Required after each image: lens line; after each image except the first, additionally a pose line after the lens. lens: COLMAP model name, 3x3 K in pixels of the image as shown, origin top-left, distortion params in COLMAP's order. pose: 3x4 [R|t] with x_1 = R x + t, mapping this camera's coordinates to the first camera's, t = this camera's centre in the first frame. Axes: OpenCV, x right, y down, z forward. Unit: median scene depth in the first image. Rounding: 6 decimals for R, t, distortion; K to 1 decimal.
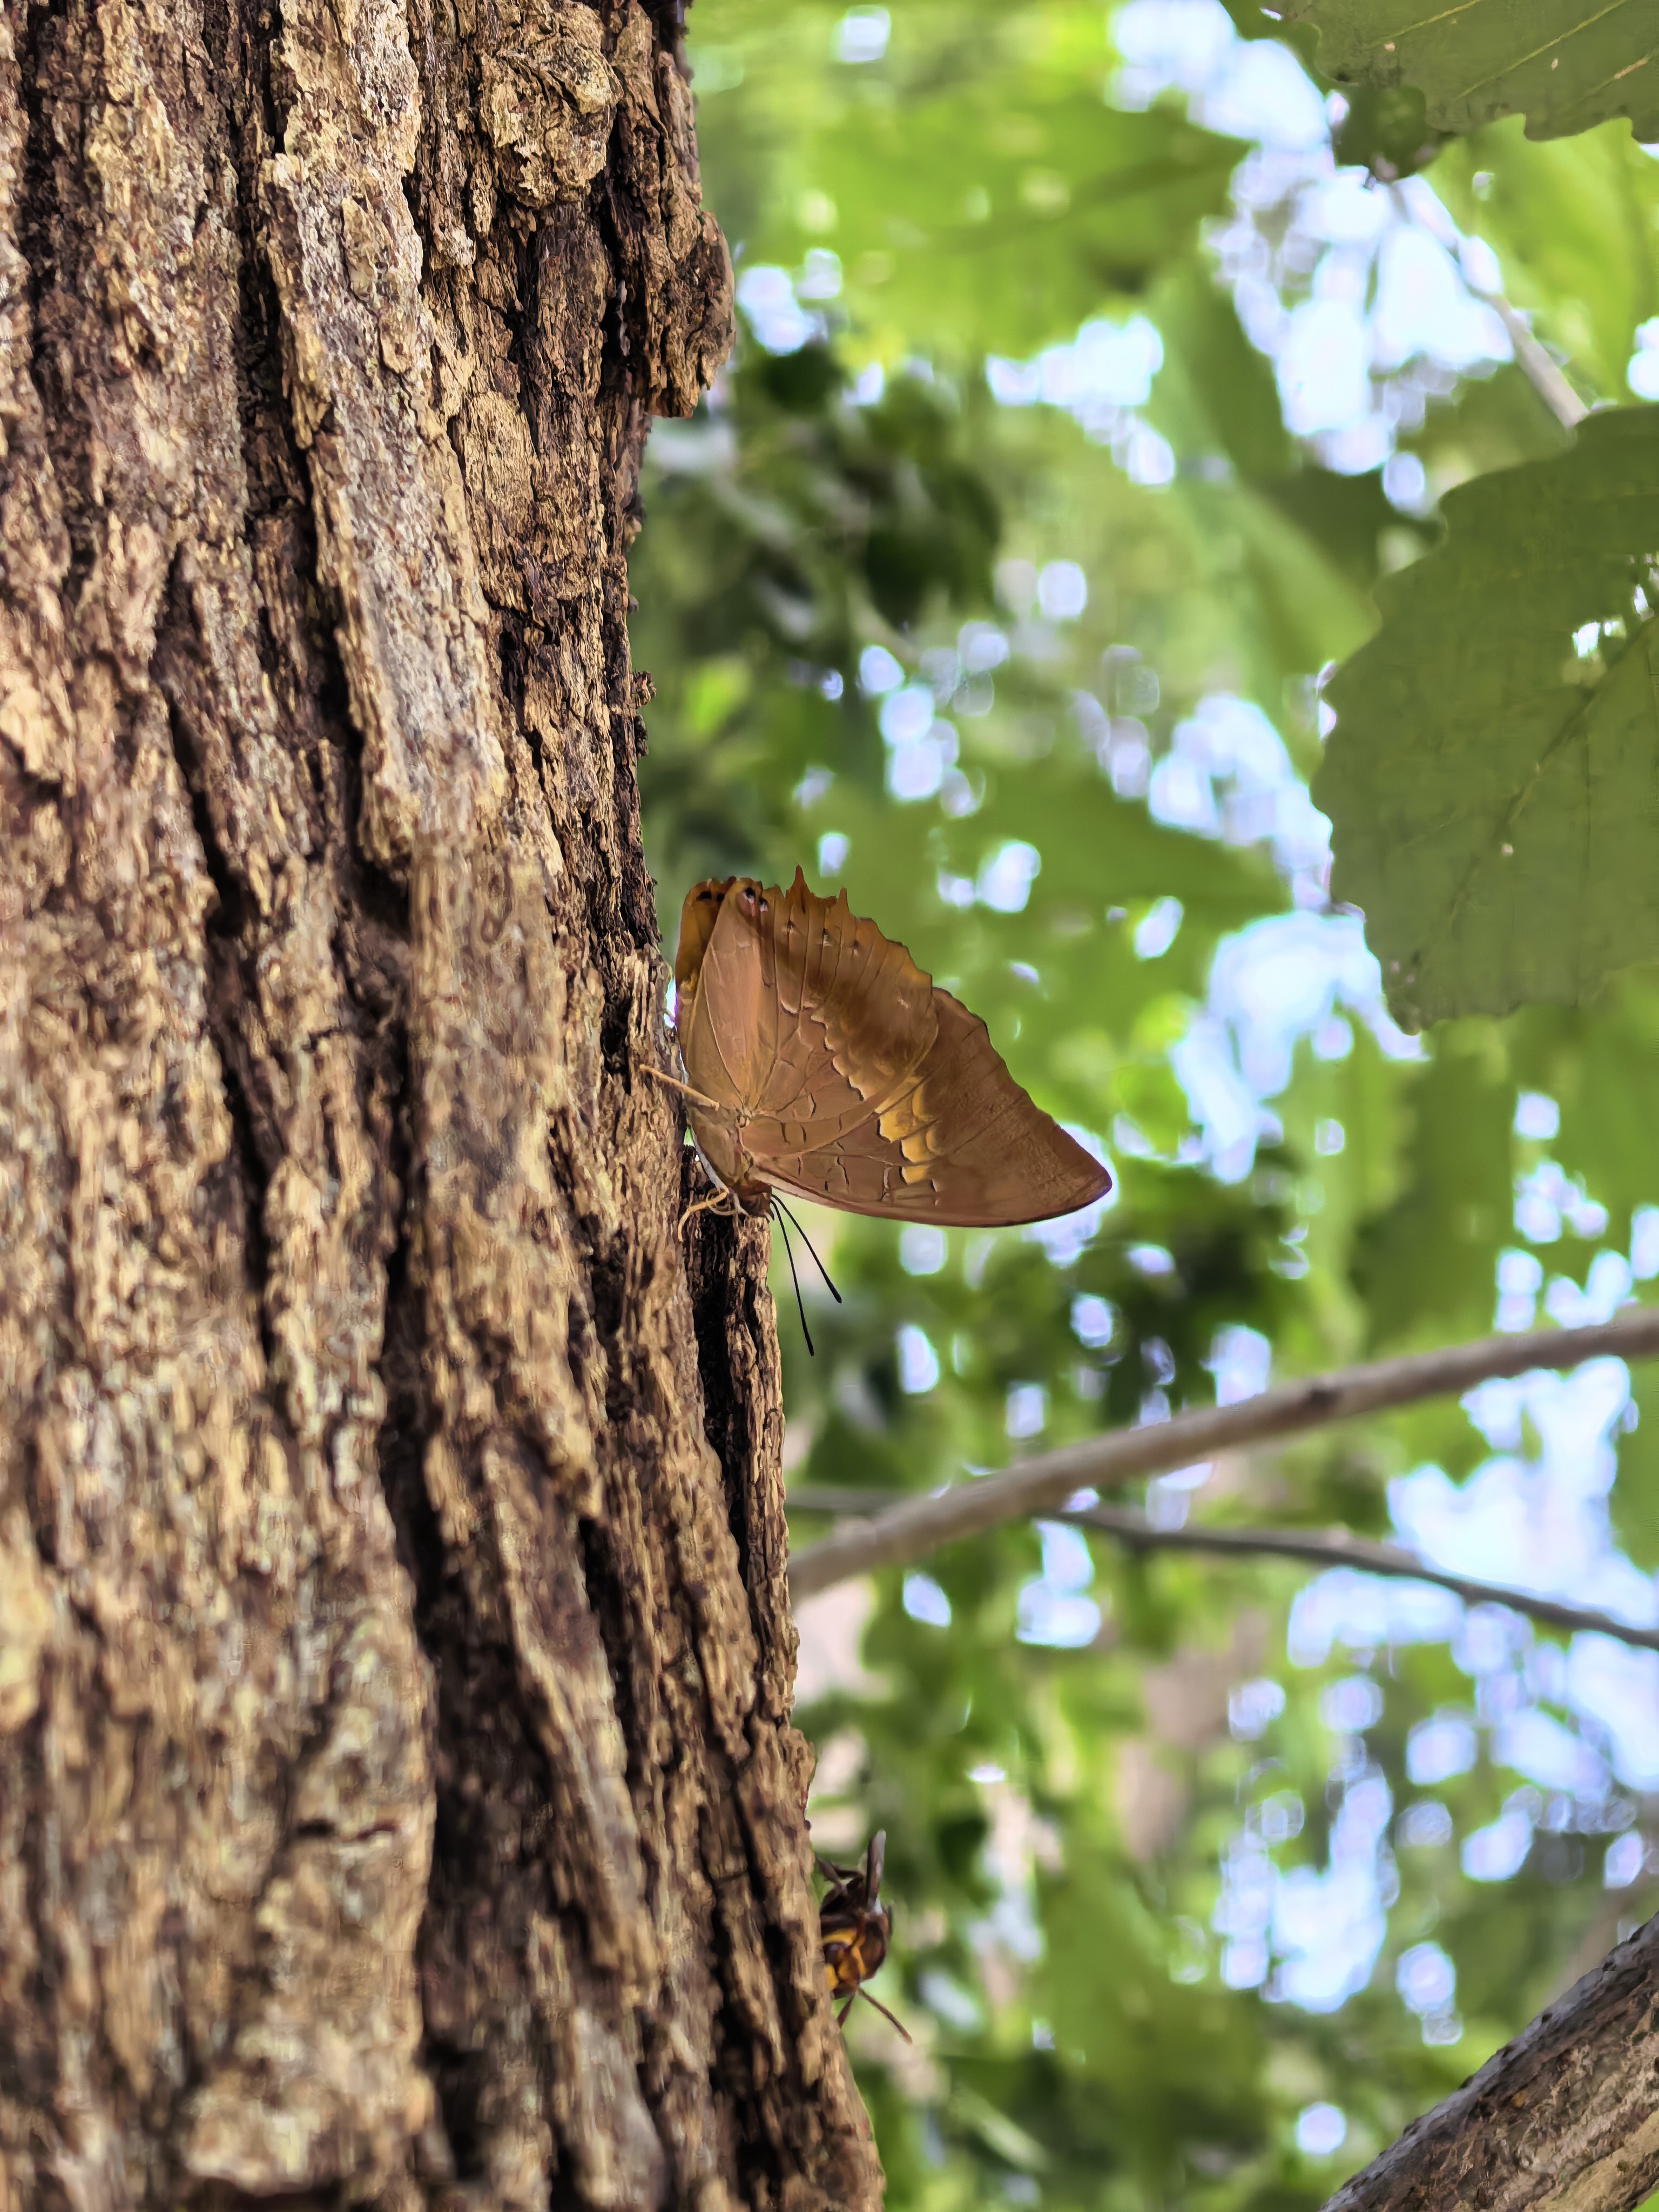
lens RADIAL K [[6239.7, 0, 829.5], [0, 6239.7, 1106.0], [0, 0, 1]] dist [0.325912, -1.768406]
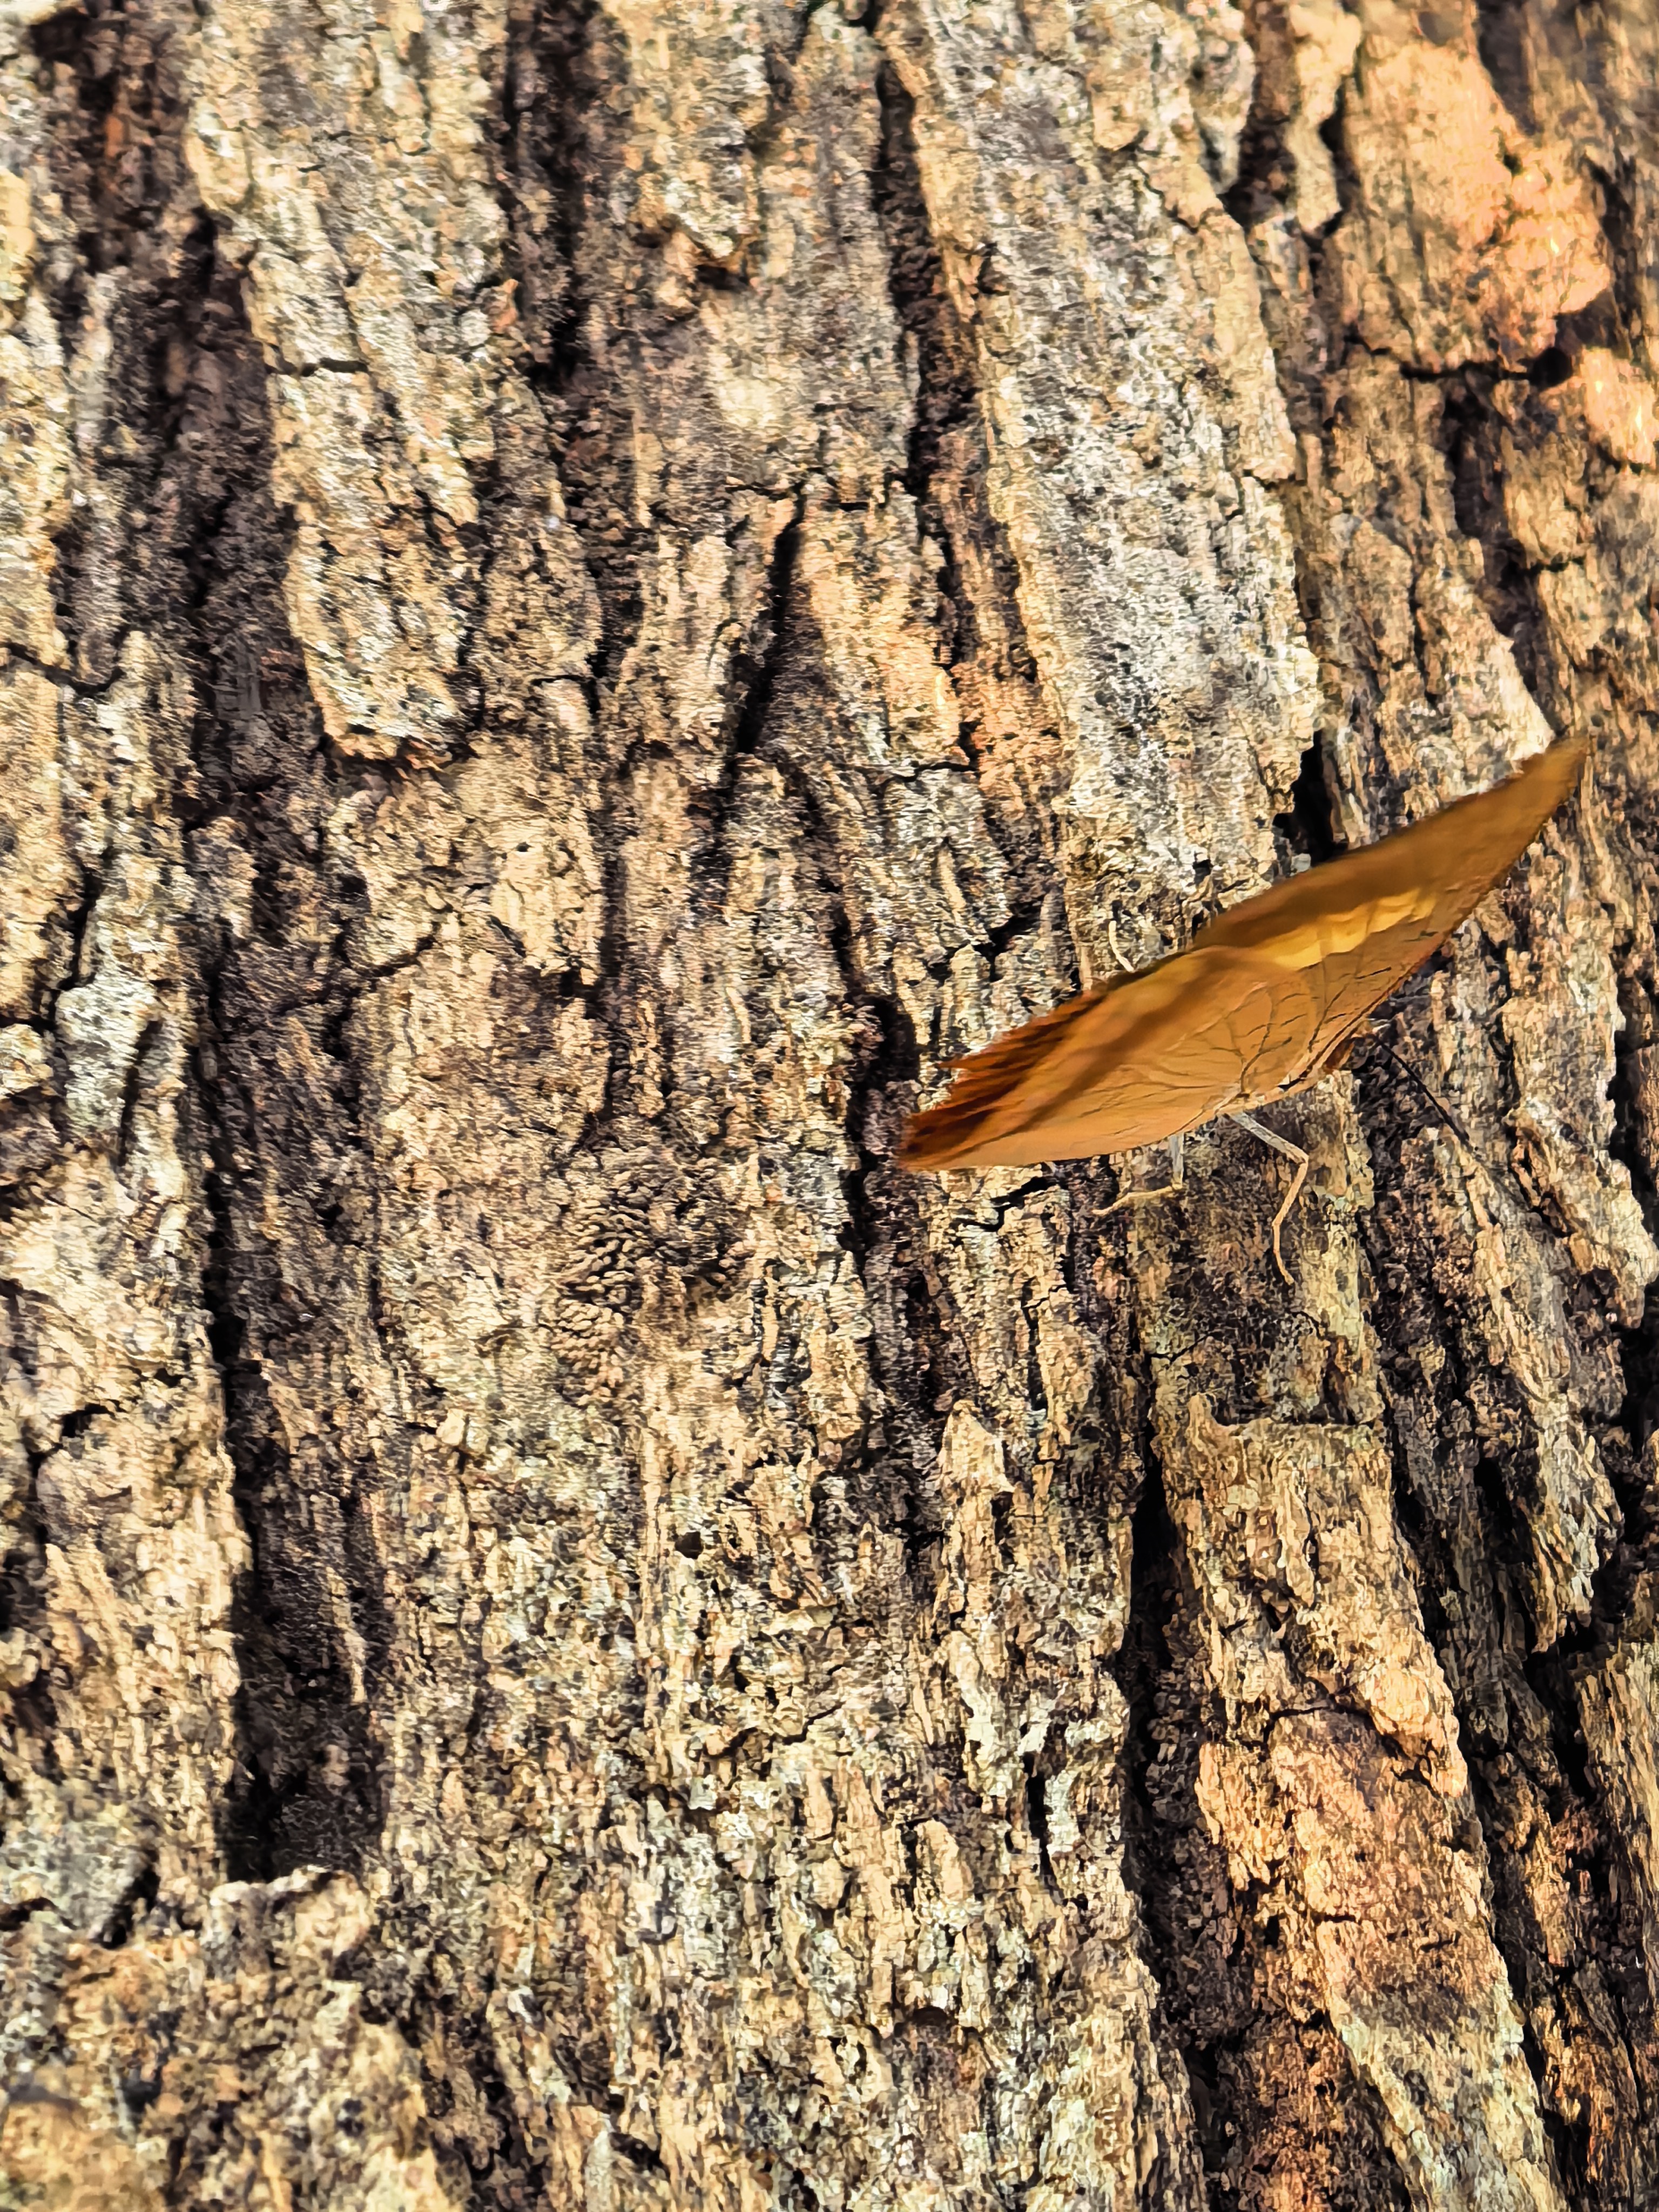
lens RADIAL K [[9594.5, 0, 829.5], [0, 9594.5, 1106.0], [0, 0, 1]] dist [0.125794, -4.479870]
pose [[0.849155, -0.219298, -0.480462, 0.435649], [0.276194, 0.959797, 0.050057, -0.082892], [0.450169, -0.175207, 0.875586, 0.016212]]
